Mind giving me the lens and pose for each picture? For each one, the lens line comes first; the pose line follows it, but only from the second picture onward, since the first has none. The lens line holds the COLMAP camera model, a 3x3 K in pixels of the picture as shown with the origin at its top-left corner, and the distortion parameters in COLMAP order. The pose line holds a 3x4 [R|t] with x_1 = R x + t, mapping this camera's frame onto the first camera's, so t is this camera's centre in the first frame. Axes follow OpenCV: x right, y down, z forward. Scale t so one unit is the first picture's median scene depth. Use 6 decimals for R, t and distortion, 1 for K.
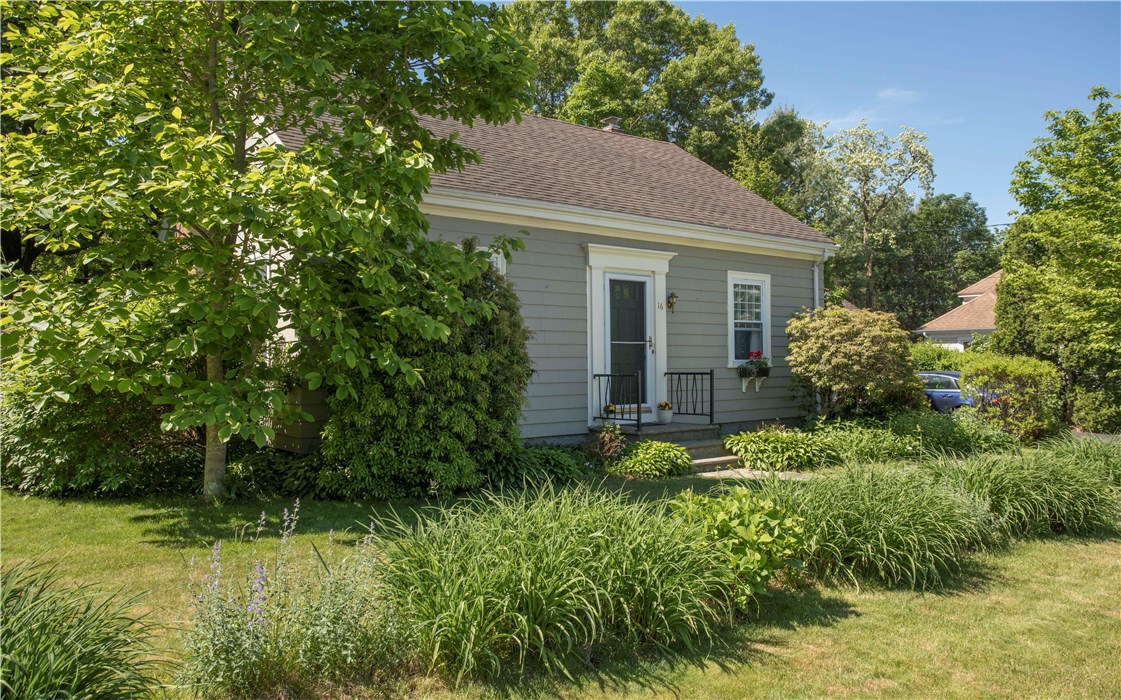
lens RADIAL K [[811.6, 0, 566.4], [0, 811.6, 344.6], [0, 0, 1]] dist [-0.011901, 0.026697]
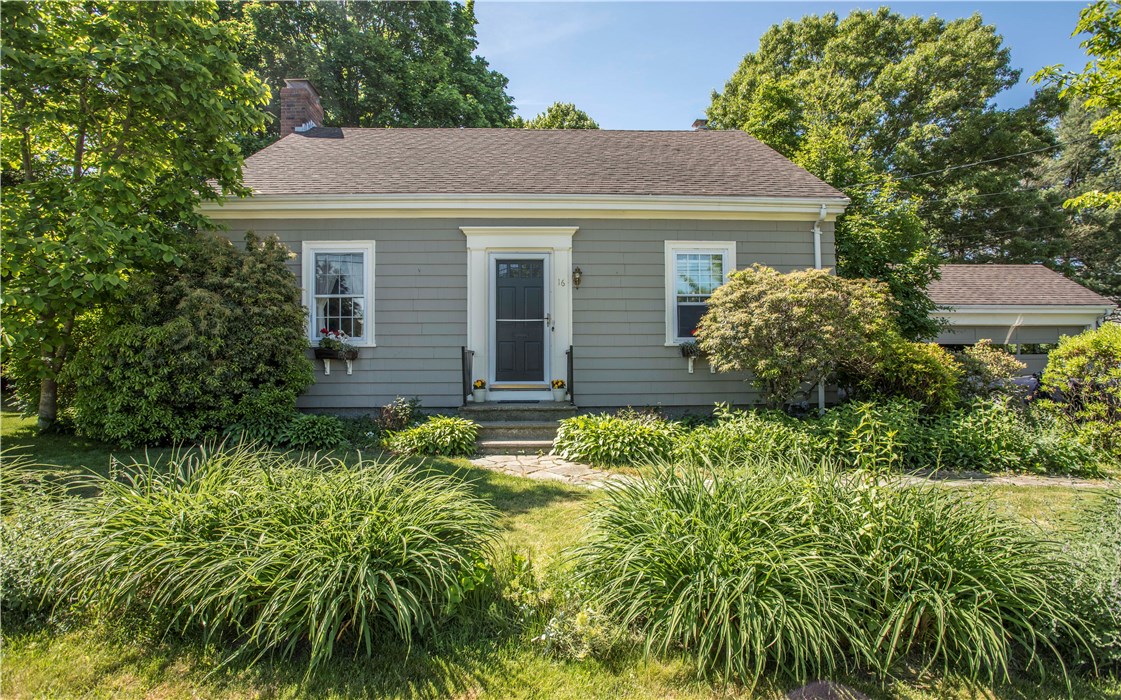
lens RADIAL K [[550.0, 0, 552.0], [0, 550.0, 350.3], [0, 0, 1]] dist [-0.030310, 0.006311]
pose [[0.812361, -0.004611, -0.583136, 0.497131], [0.011019, 0.999912, 0.007444, 0.029542], [0.583051, -0.012473, 0.812340, 0.451648]]
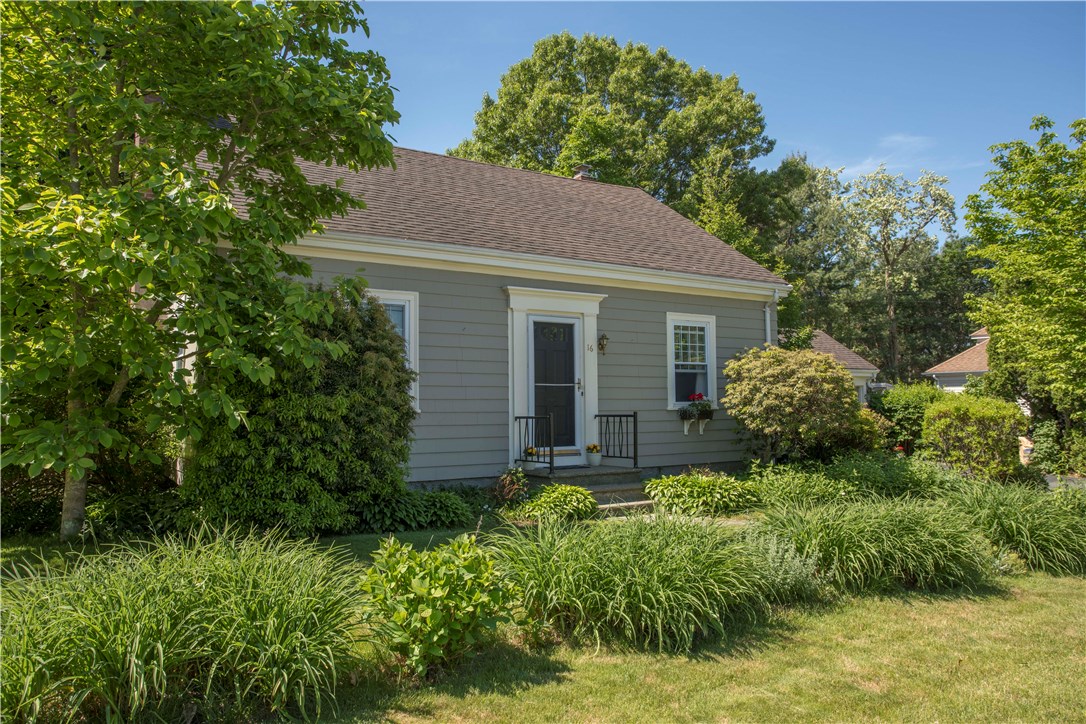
lens RADIAL K [[779.5, 0, 539.5], [0, 779.5, 359.7], [0, 0, 1]] dist [-0.019037, 0.008486]
pose [[0.995694, -0.006538, -0.092471, 0.142757], [0.002984, 0.999253, -0.038526, 0.003601], [0.092654, 0.038084, 0.994970, 0.043431]]
